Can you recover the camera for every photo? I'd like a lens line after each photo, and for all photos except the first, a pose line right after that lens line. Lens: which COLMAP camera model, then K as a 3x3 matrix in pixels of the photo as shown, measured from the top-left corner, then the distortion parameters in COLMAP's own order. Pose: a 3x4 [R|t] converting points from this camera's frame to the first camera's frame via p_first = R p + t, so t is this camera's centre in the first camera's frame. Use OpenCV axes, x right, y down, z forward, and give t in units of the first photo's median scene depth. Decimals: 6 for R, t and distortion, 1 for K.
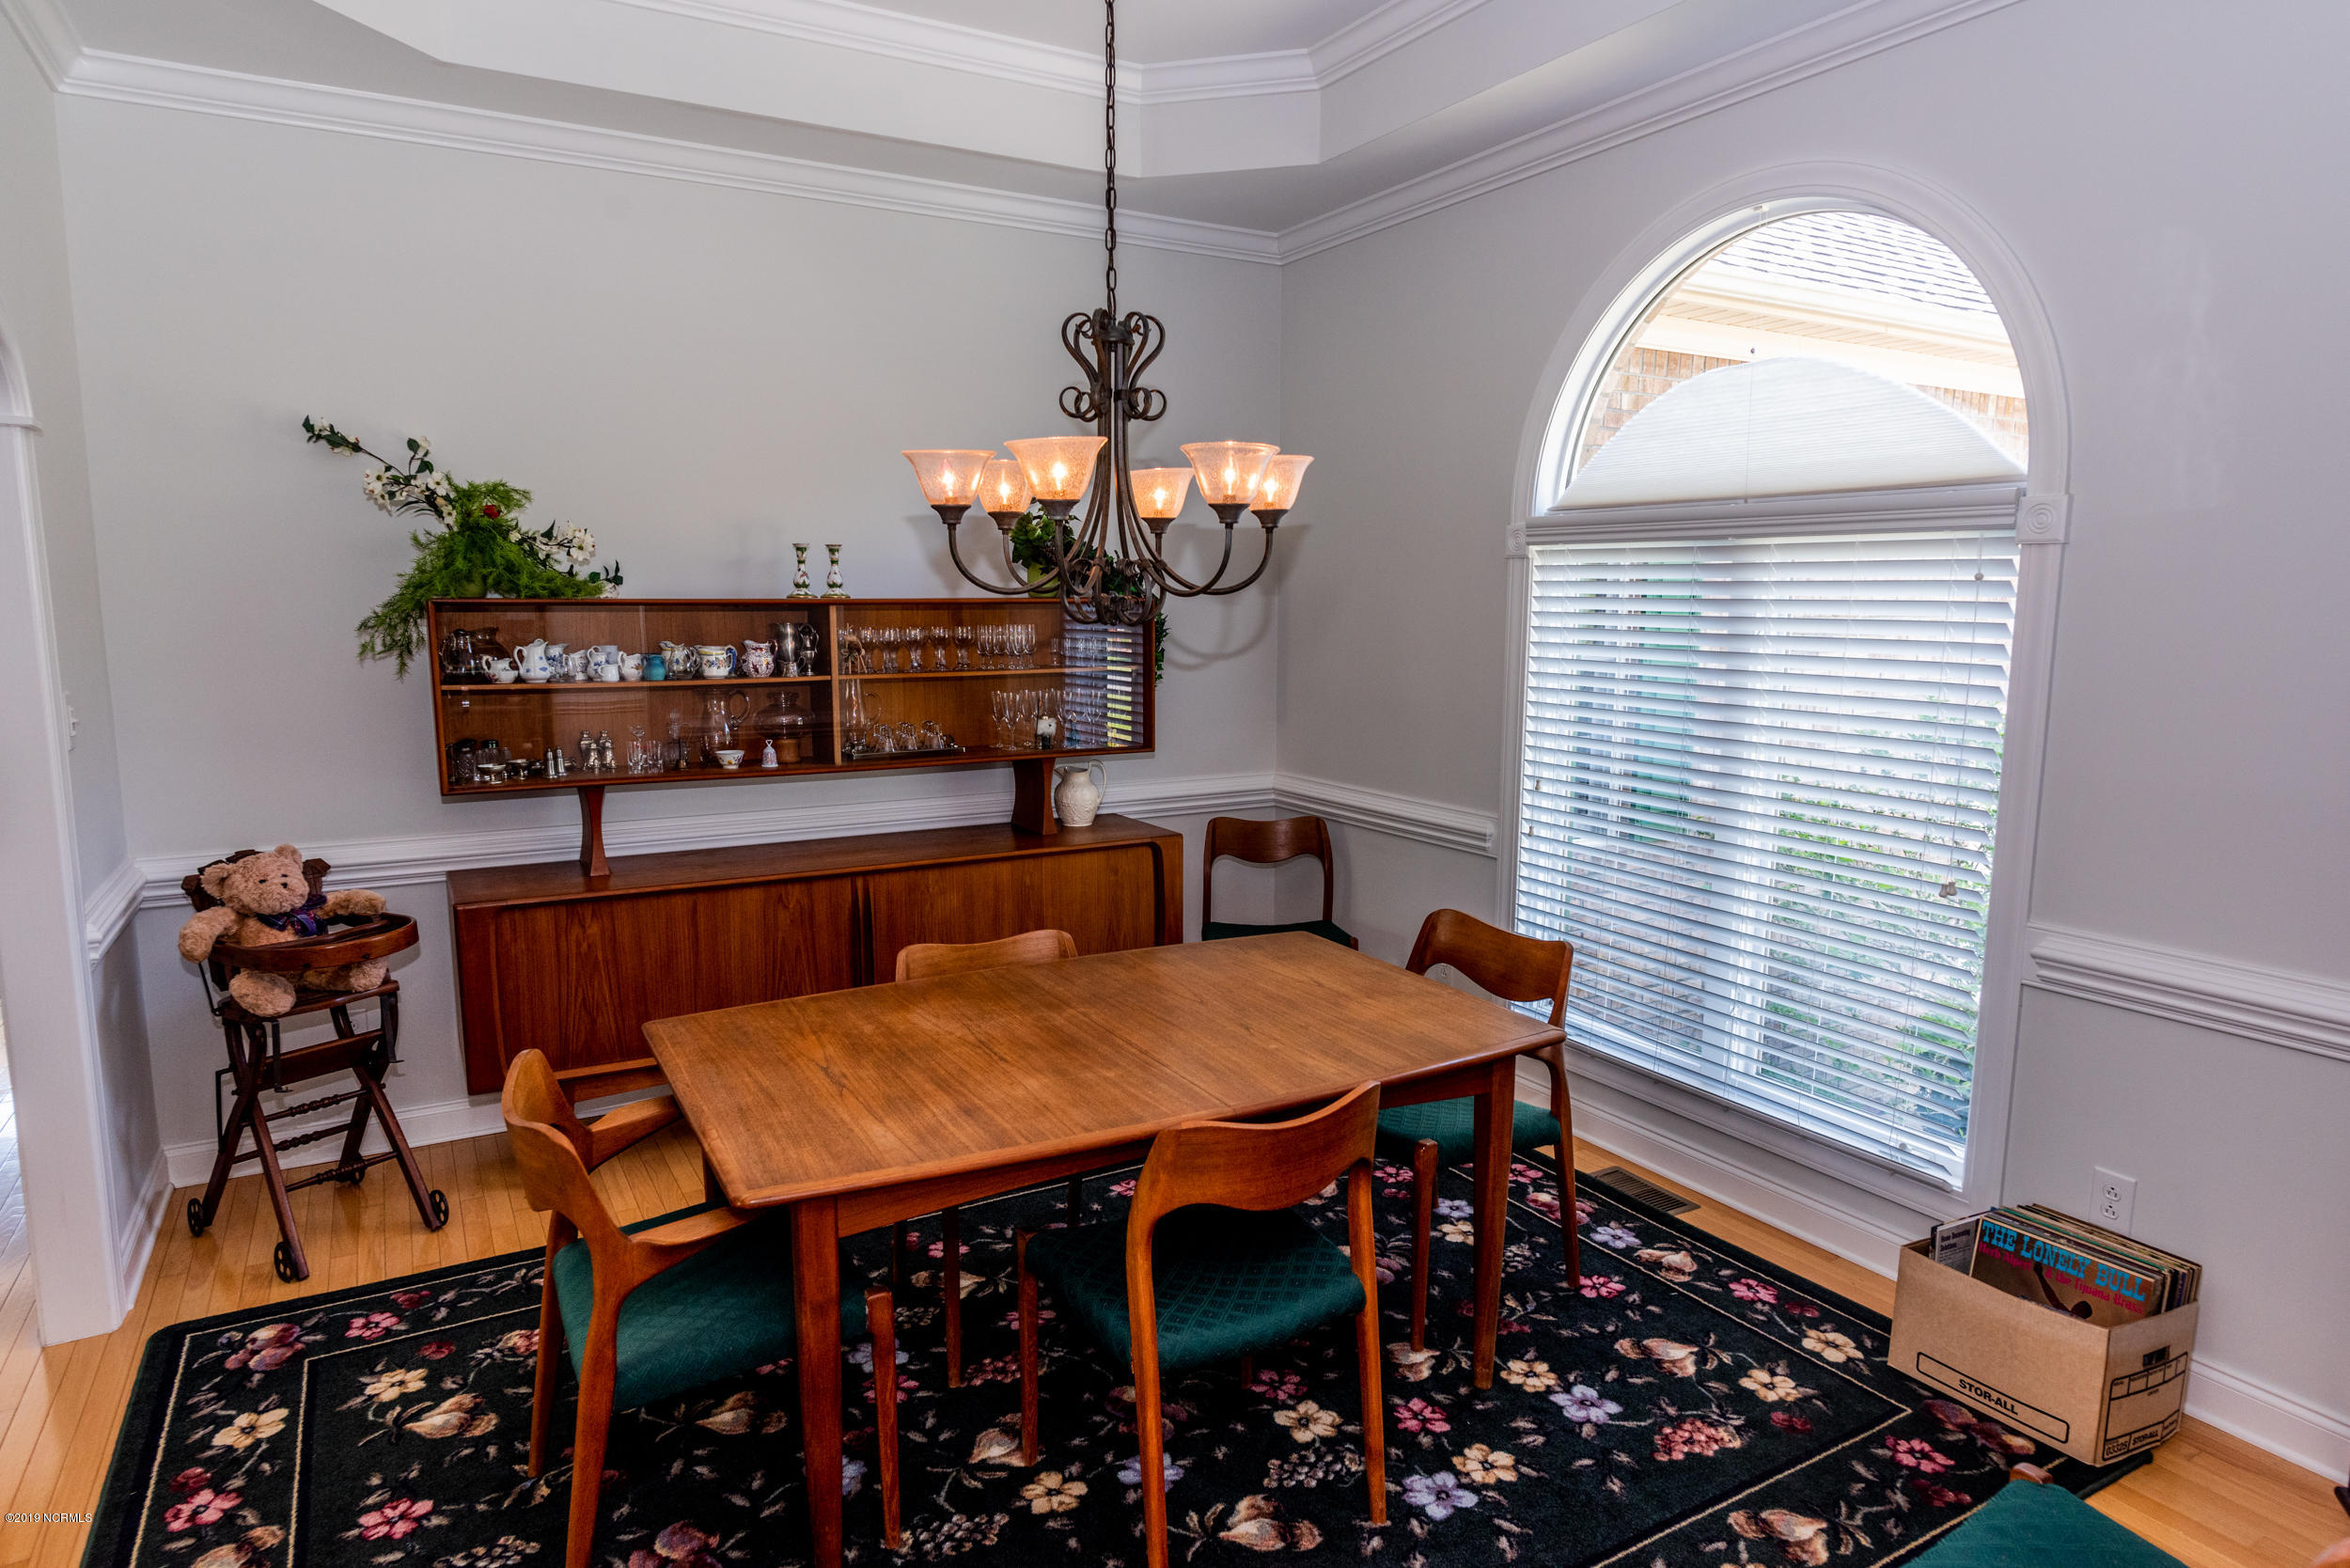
lens RADIAL K [[1345.2, 0, 1162.6], [0, 1345.2, 792.3], [0, 0, 1]] dist [-0.005290, 0.003044]
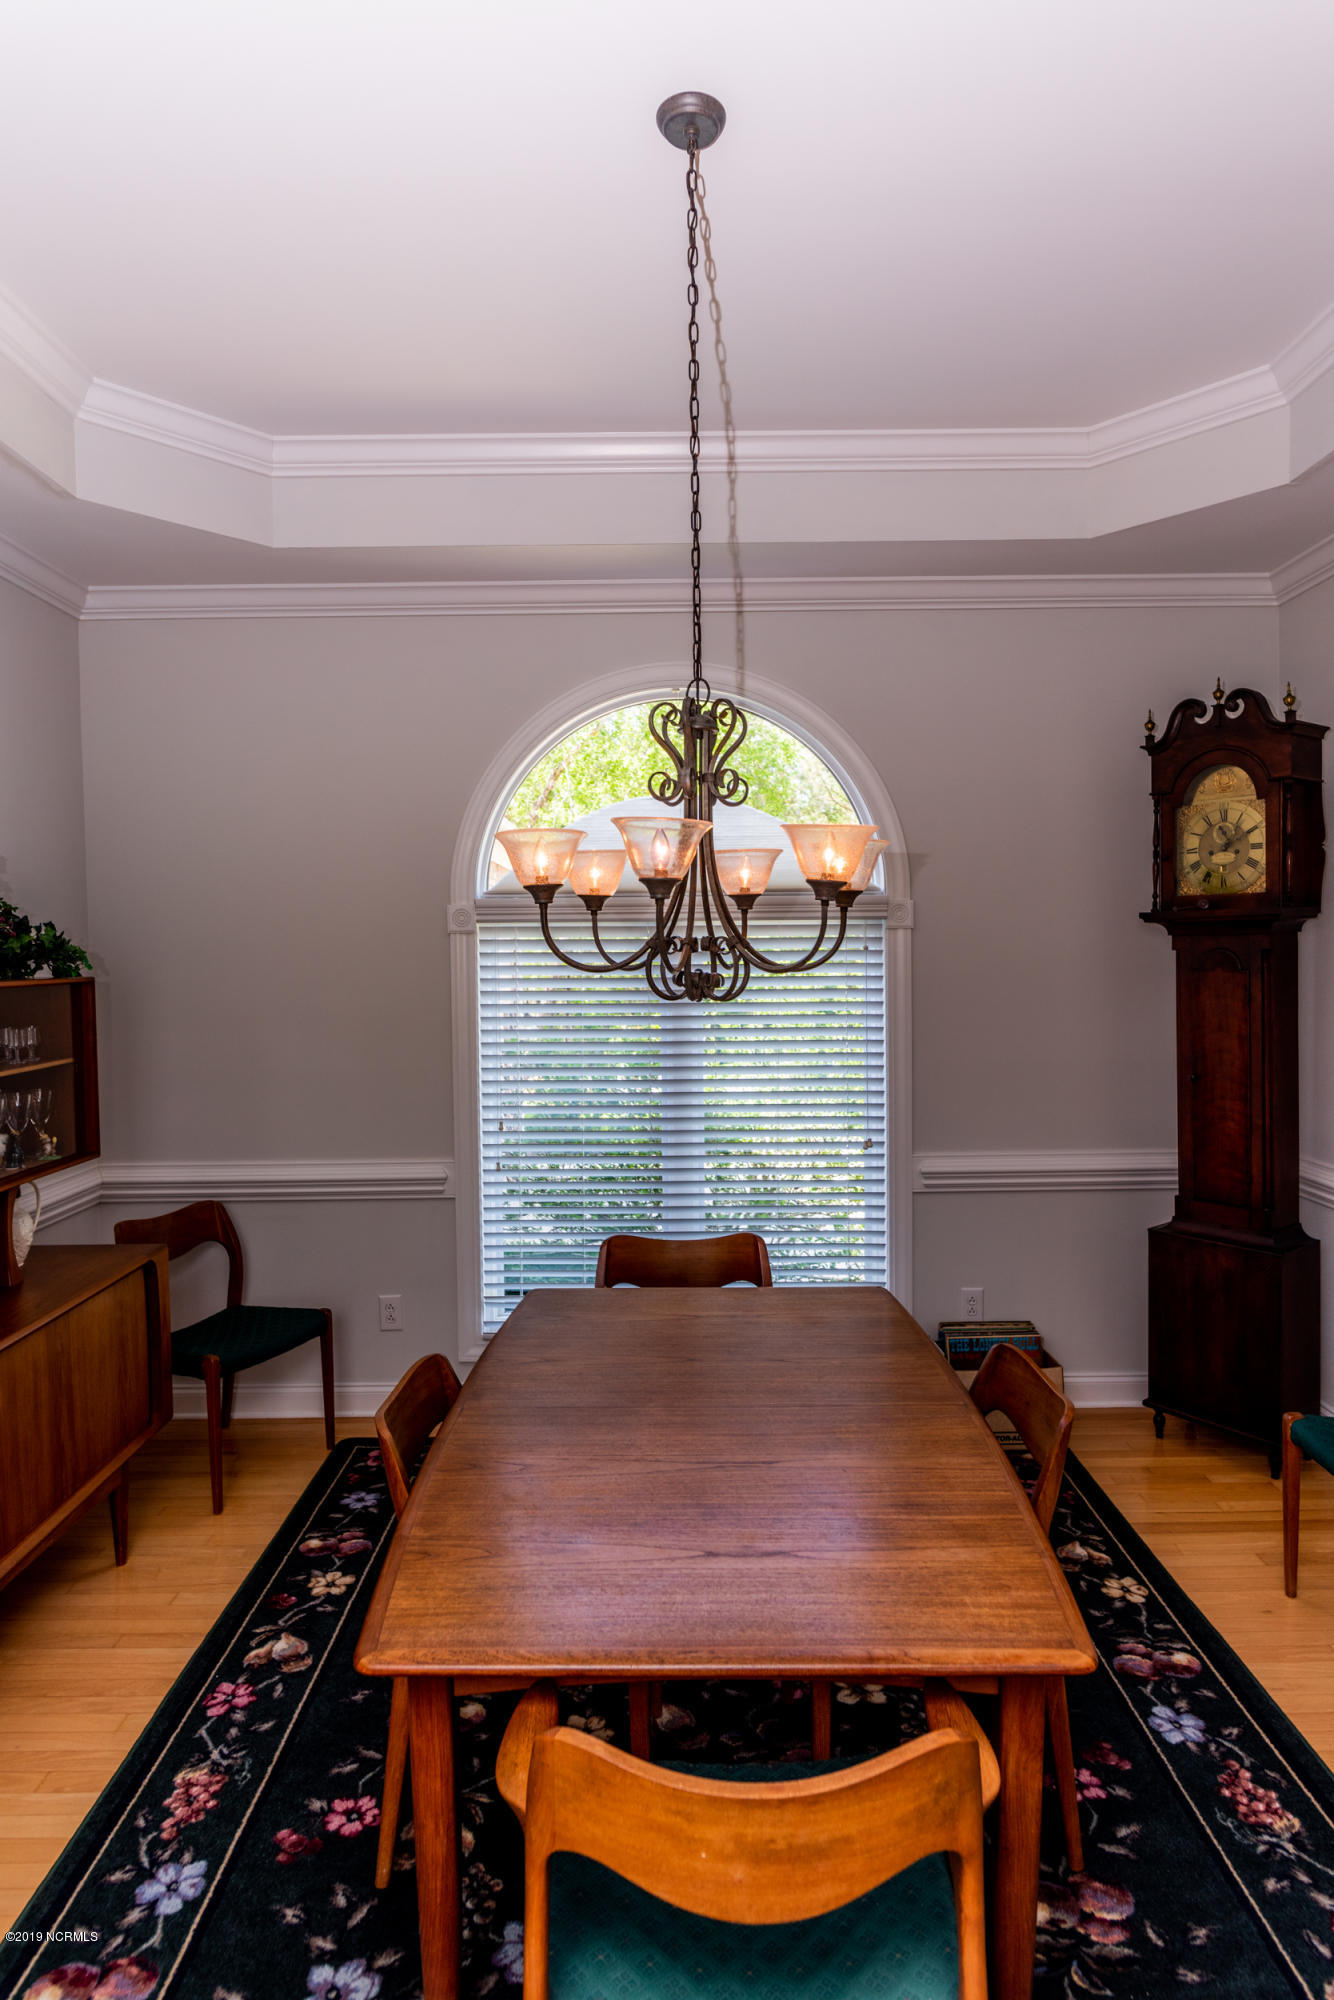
lens RADIAL K [[1144.8, 0, 674.7], [0, 1144.8, 987.5], [0, 0, 1]] dist [-0.005290, 0.003044]
pose [[0.504251, -0.038760, 0.862687, -0.568113], [0.139707, 0.989494, -0.037203, -0.075622], [-0.852181, 0.139283, 0.504368, 0.411533]]
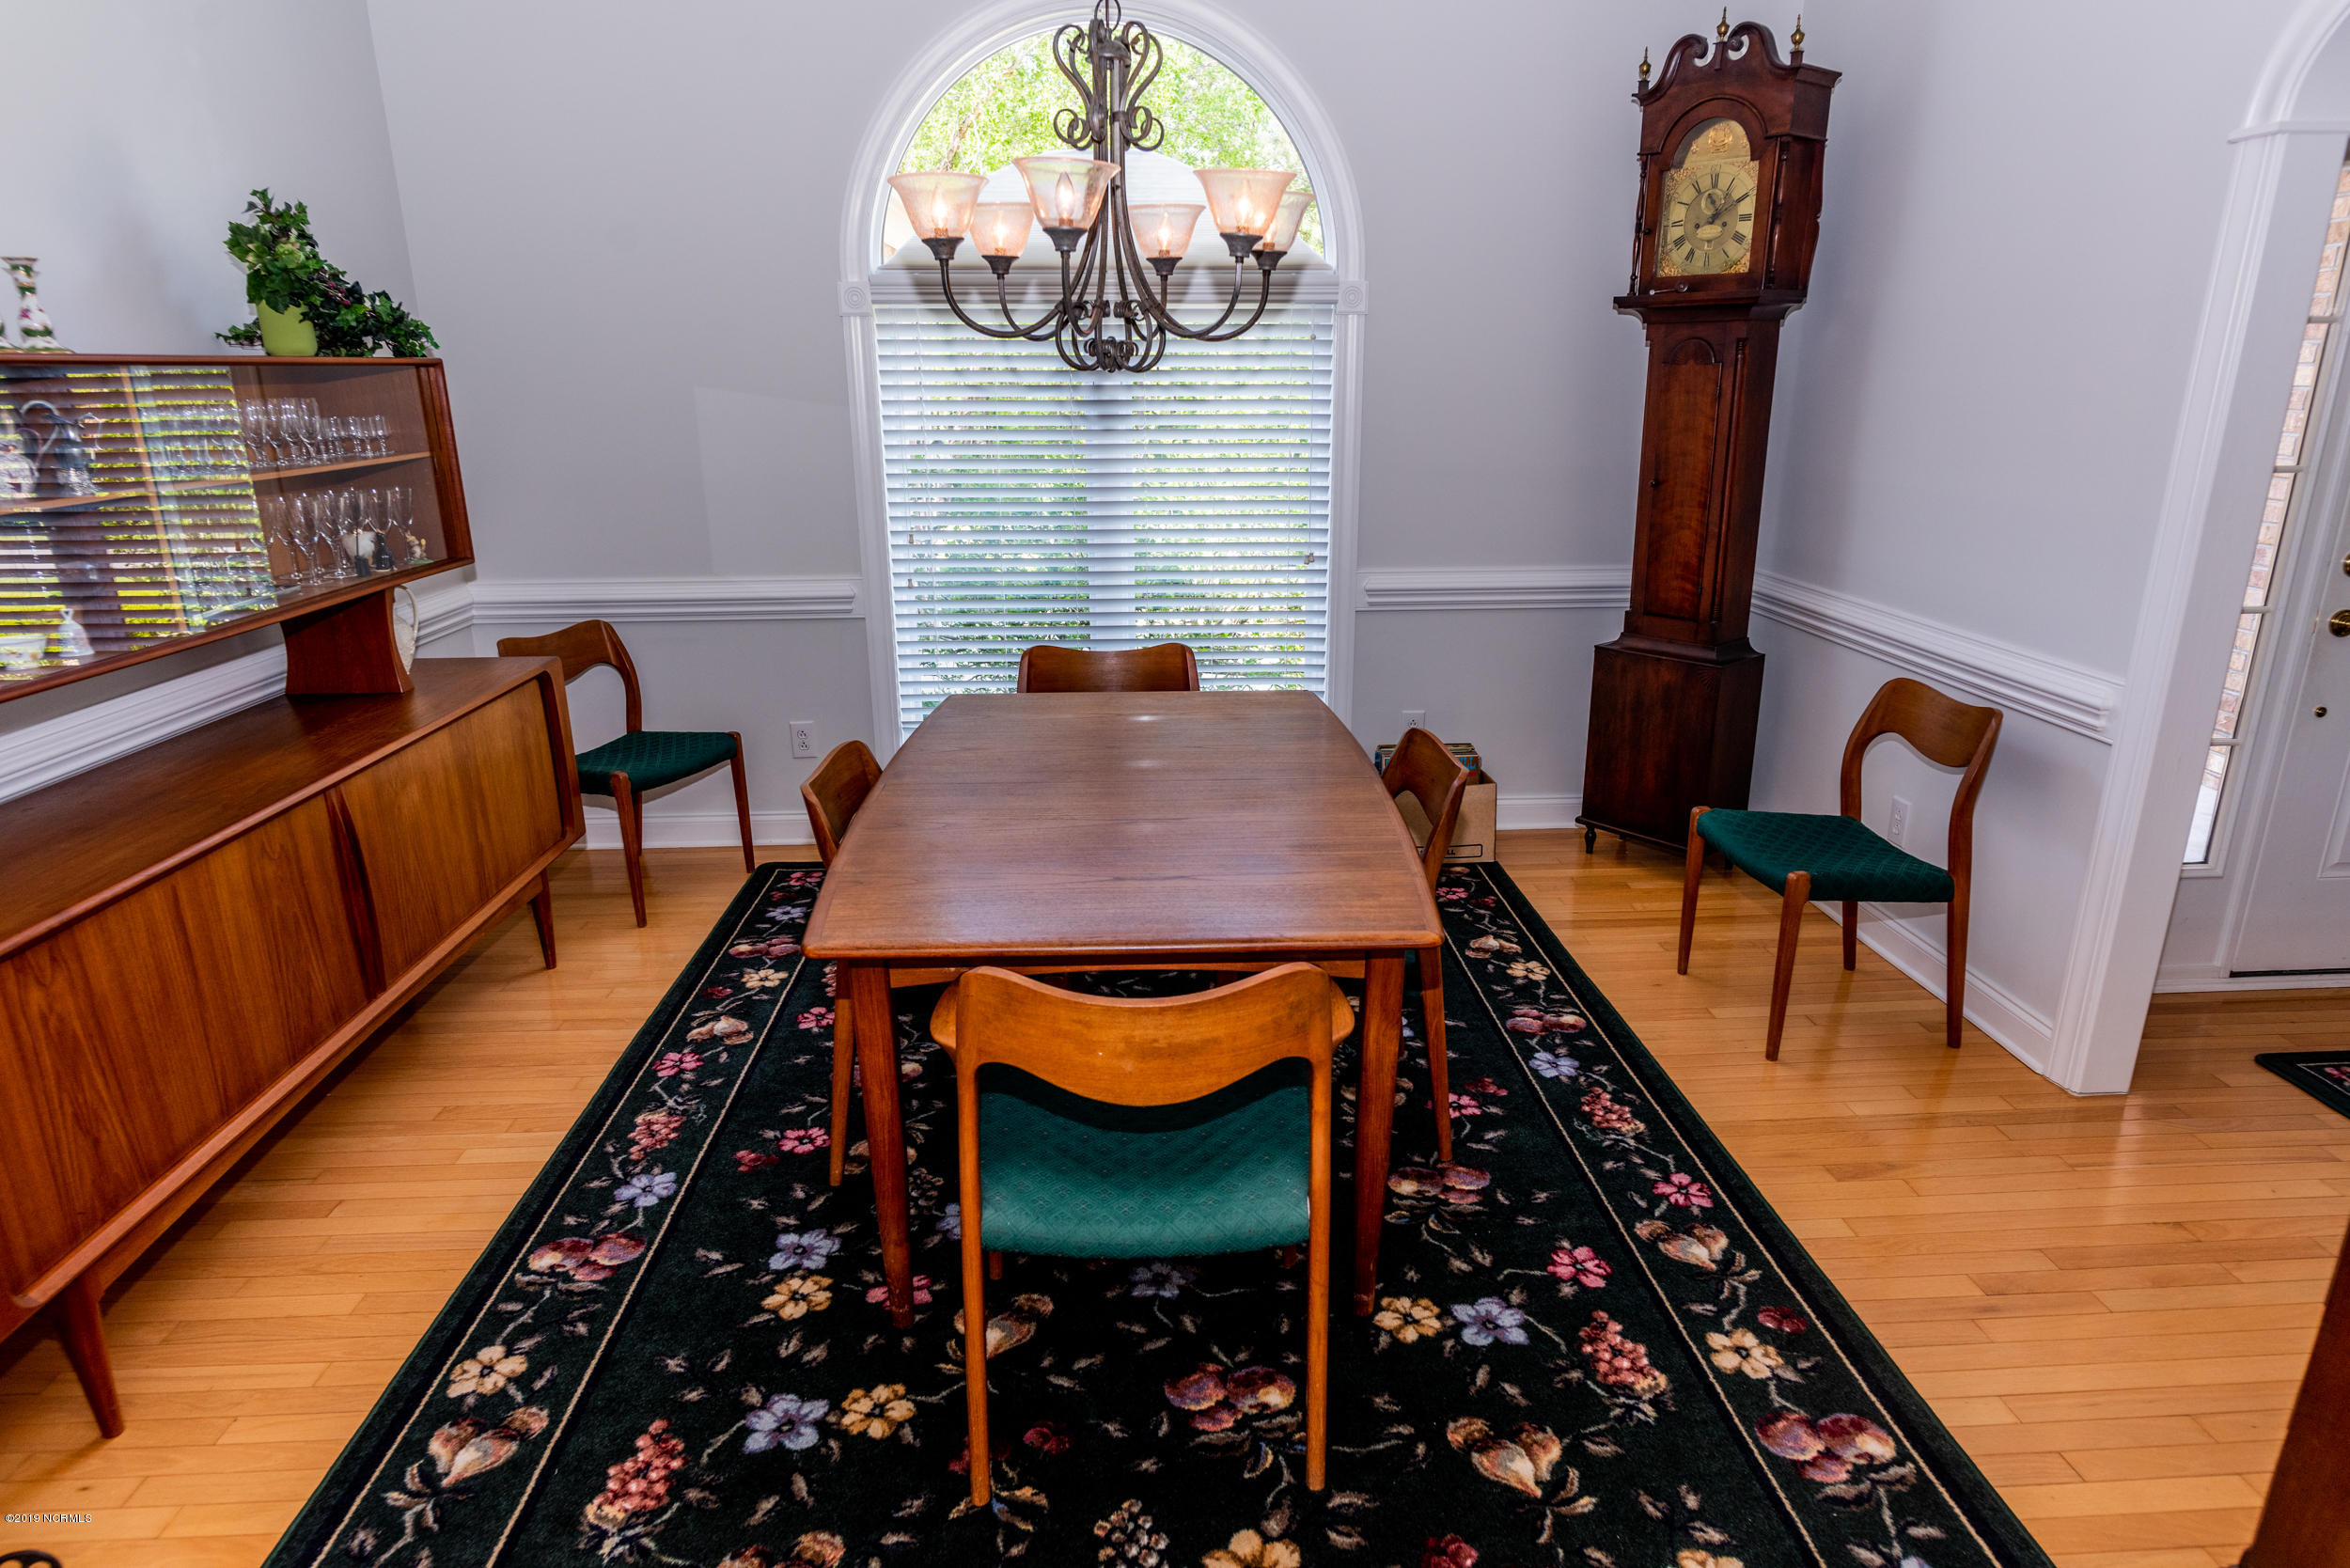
lens RADIAL K [[1345.2, 0, 1184.7], [0, 1345.2, 783.7], [0, 0, 1]] dist [-0.005290, 0.003044]
pose [[0.463155, -0.267010, 0.845099, -0.655729], [0.136085, 0.963656, 0.229887, -0.038947], [-0.875767, 0.008532, 0.482658, 0.346420]]
